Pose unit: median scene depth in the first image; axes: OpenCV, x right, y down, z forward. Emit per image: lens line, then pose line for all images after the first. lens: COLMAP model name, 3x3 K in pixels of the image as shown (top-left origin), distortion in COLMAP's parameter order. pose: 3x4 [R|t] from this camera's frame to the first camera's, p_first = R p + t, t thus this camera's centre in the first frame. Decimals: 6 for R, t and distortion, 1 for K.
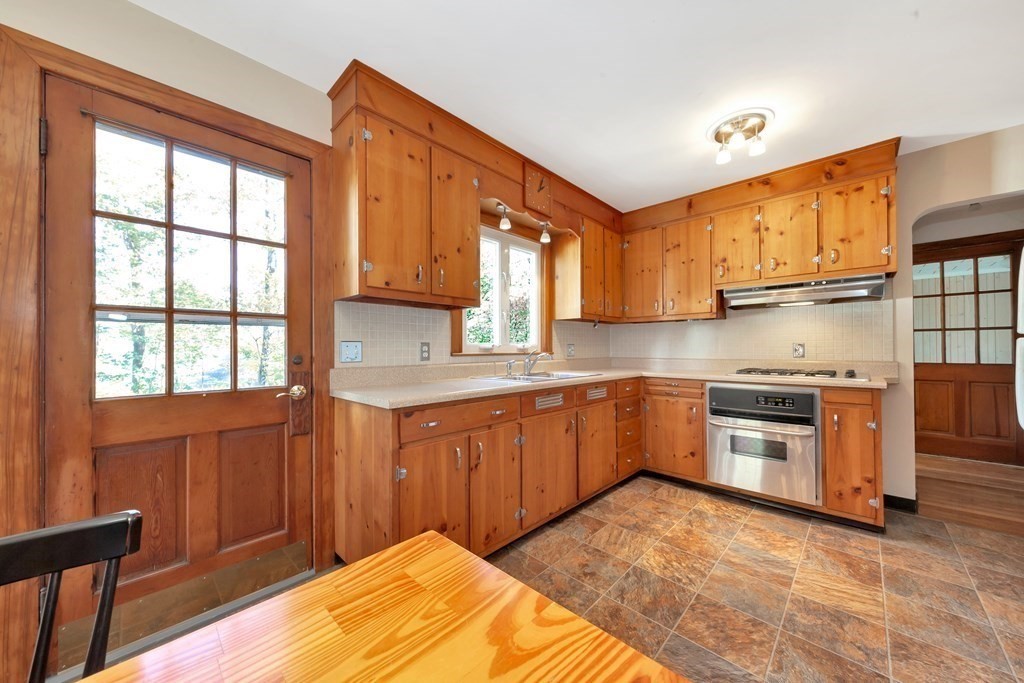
lens RADIAL K [[361.7, 0, 512.5], [0, 361.7, 345.0], [0, 0, 1]] dist [0.001543, -0.000217]
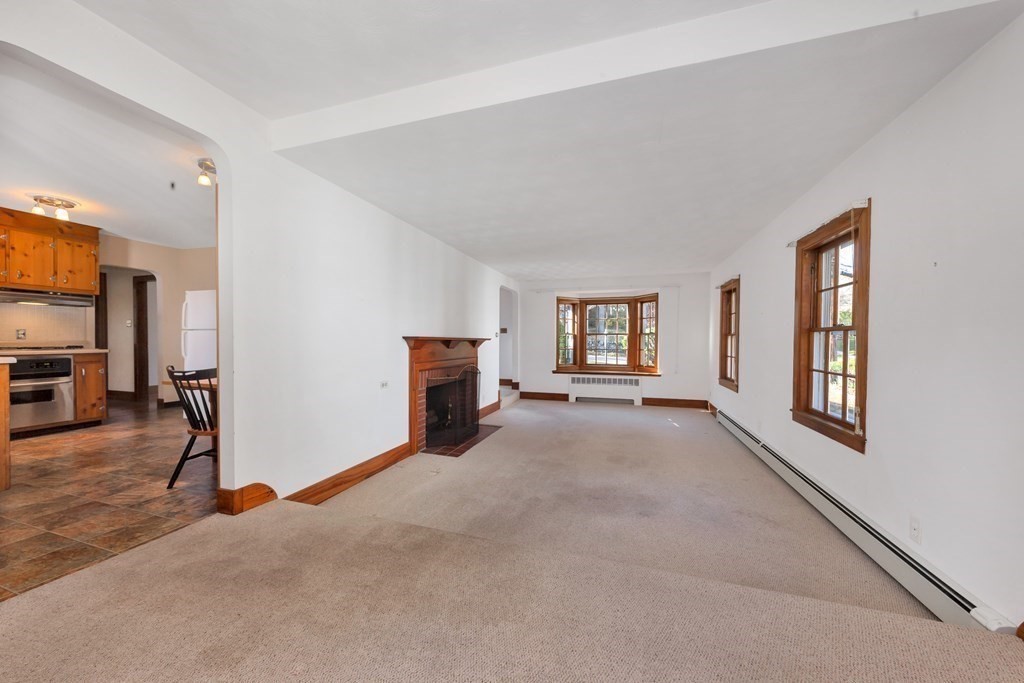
lens RADIAL K [[361.7, 0, 512.5], [0, 361.7, 345.0], [0, 0, 1]] dist [0.001543, -0.000217]
pose [[-0.432683, -0.007122, 0.901518, -1.706051], [-0.008587, 0.999956, 0.003779, 0.044950], [-0.901505, -0.006106, -0.432725, -0.187229]]
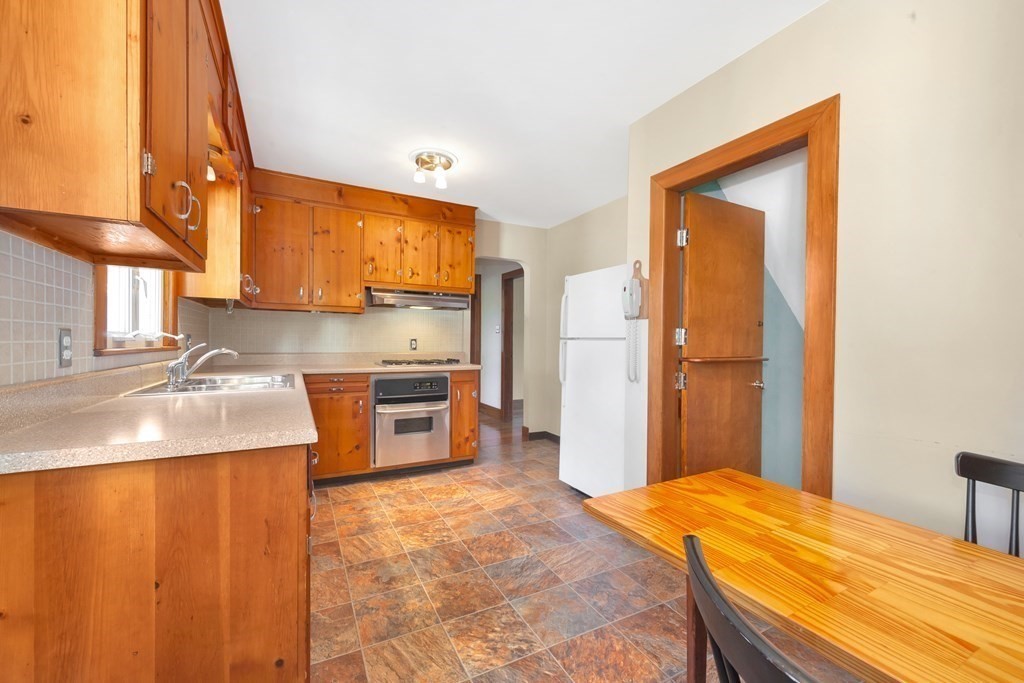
lens RADIAL K [[411.6, 0, 513.7], [0, 411.6, 345.9], [0, 0, 1]] dist [0.001458, -0.000309]
pose [[0.308976, -0.003385, 0.951064, -0.557325], [-0.019129, 0.999769, 0.009773, -0.000421], [-0.950877, -0.021212, 0.308840, 0.289185]]
